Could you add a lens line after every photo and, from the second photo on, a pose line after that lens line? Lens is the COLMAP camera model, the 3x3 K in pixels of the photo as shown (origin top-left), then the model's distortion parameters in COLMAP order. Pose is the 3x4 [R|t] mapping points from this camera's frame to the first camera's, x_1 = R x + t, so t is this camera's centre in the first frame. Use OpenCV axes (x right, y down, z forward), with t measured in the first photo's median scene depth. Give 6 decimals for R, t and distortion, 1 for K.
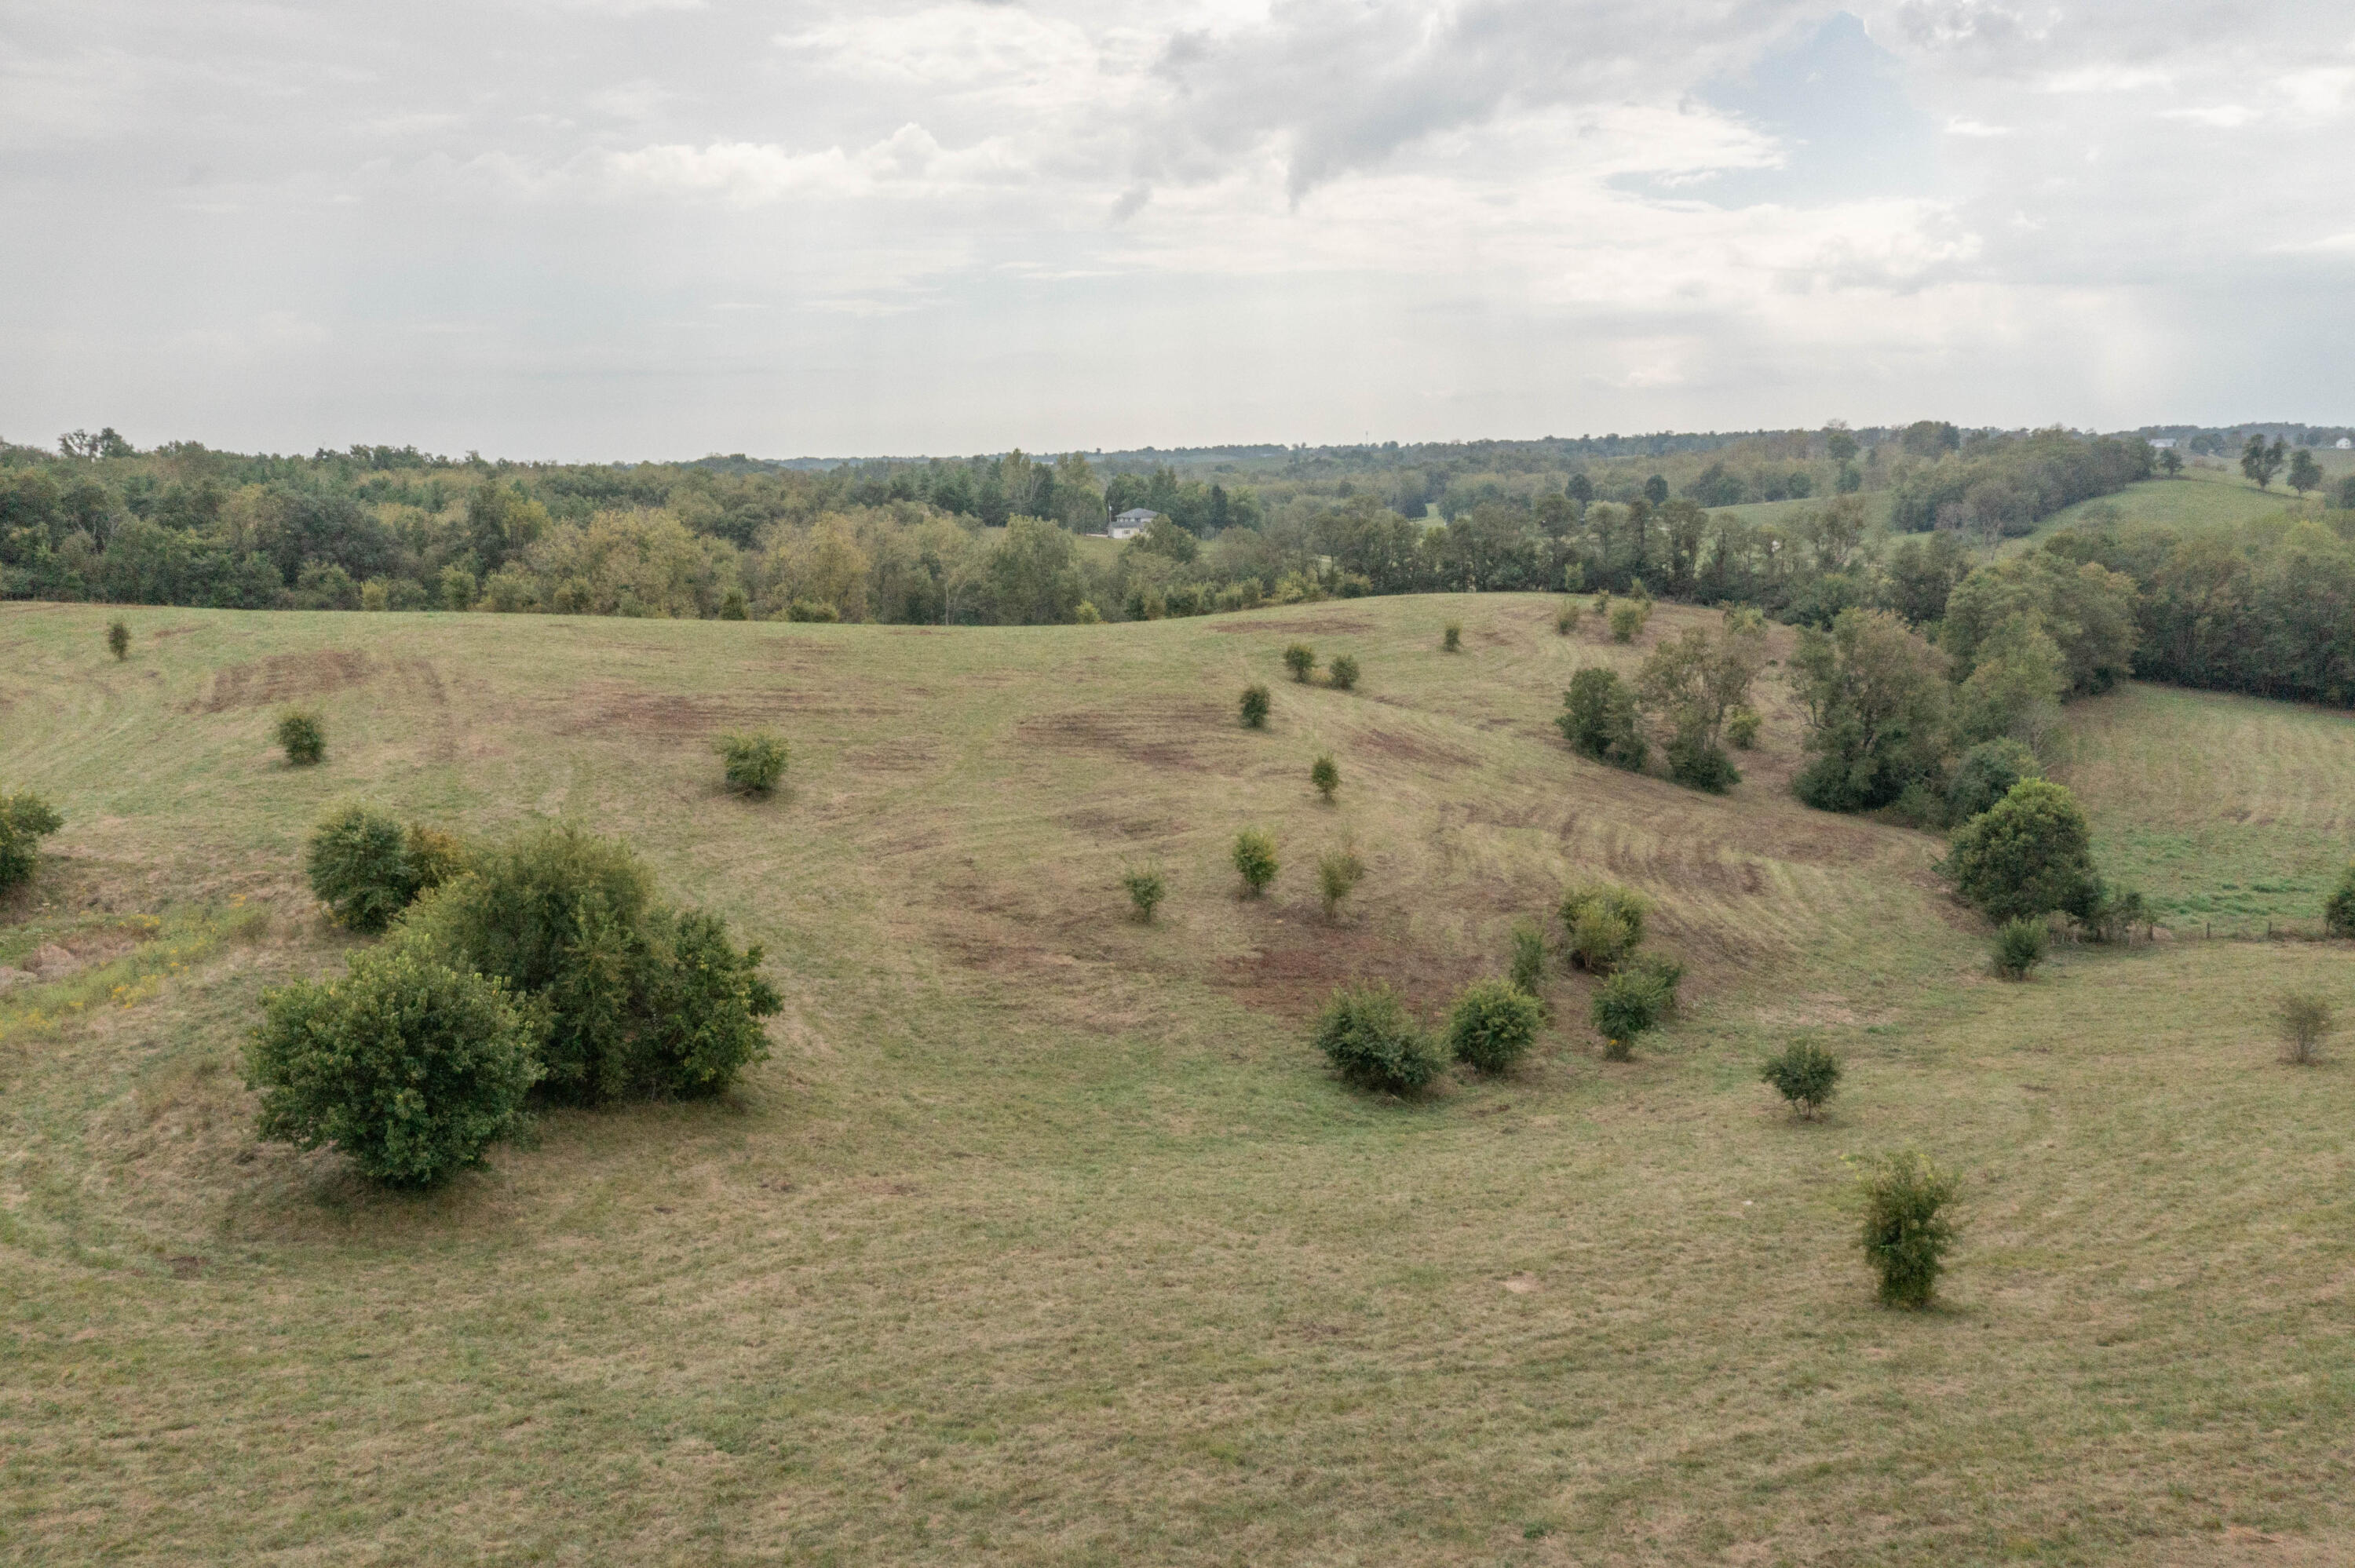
lens RADIAL K [[1897.7, 0, 1176.5], [0, 1897.7, 785.2], [0, 0, 1]] dist [-0.003812, 0.008691]
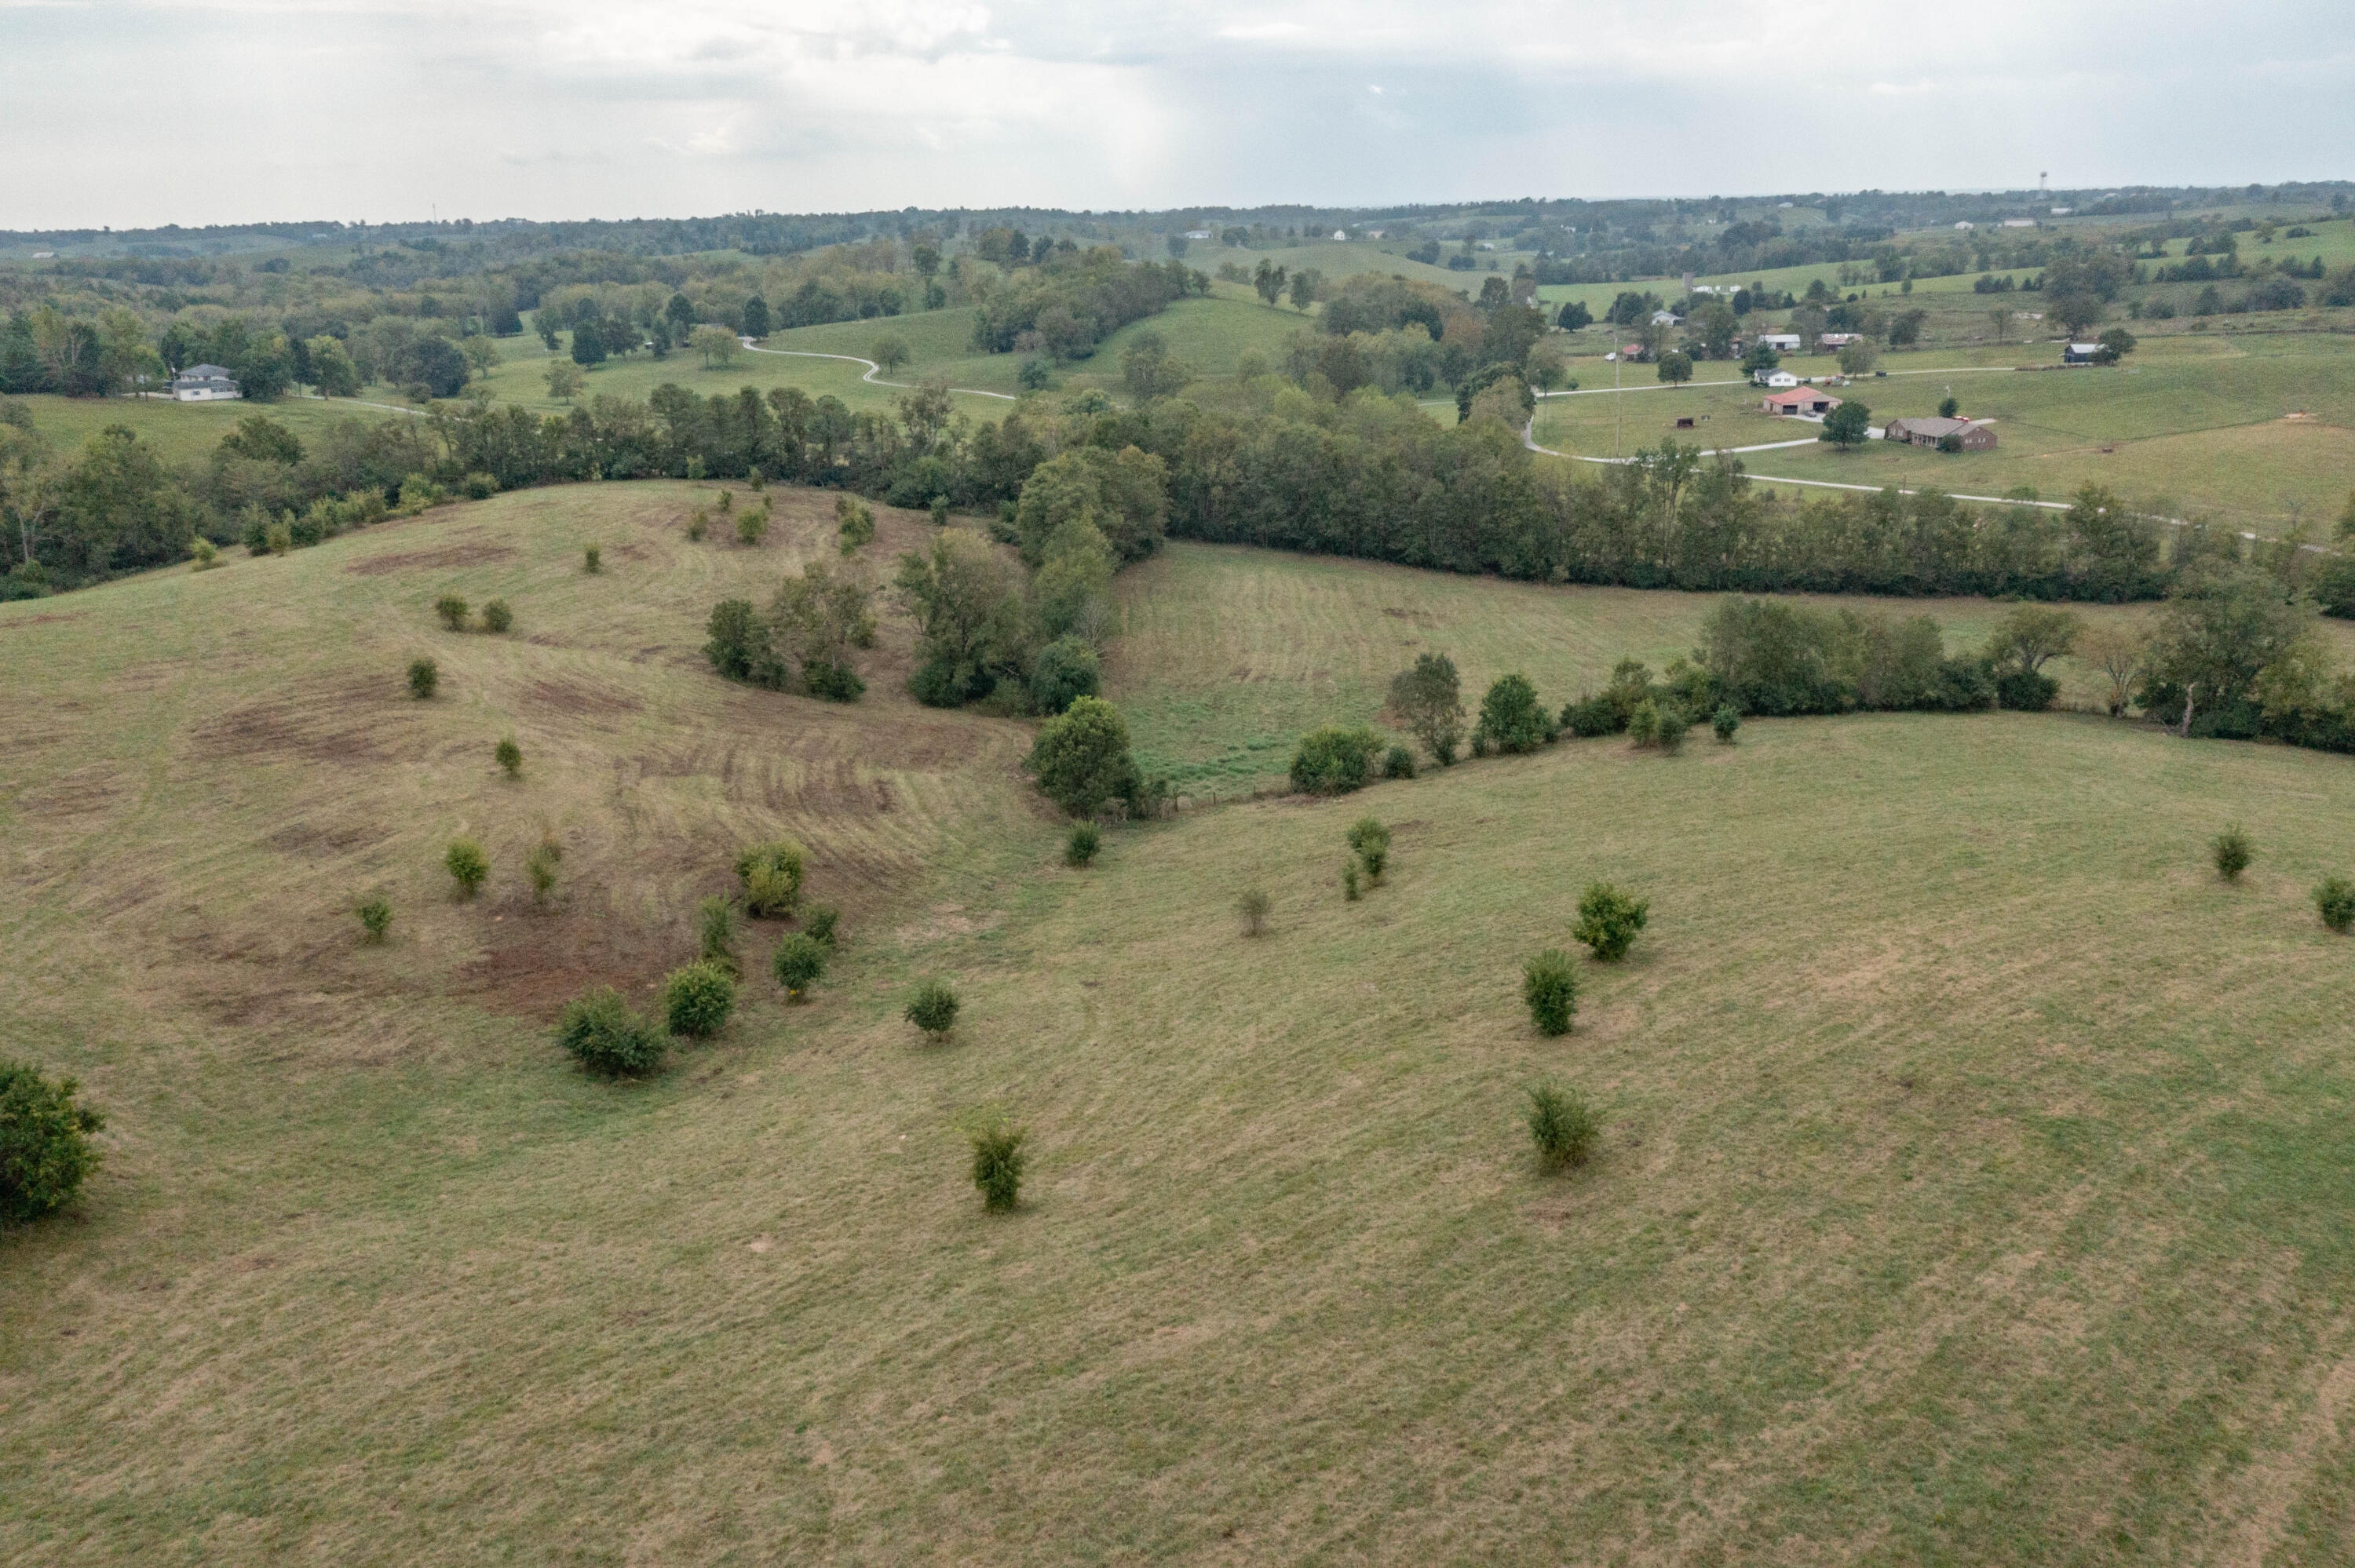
lens RADIAL K [[1897.7, 0, 1184.2], [0, 1897.7, 777.8], [0, 0, 1]] dist [-0.003812, 0.008691]
pose [[0.895337, -0.125550, 0.427326, -0.132003], [0.075843, 0.988412, 0.131492, -0.318461], [-0.438883, -0.085320, 0.894484, -0.528253]]
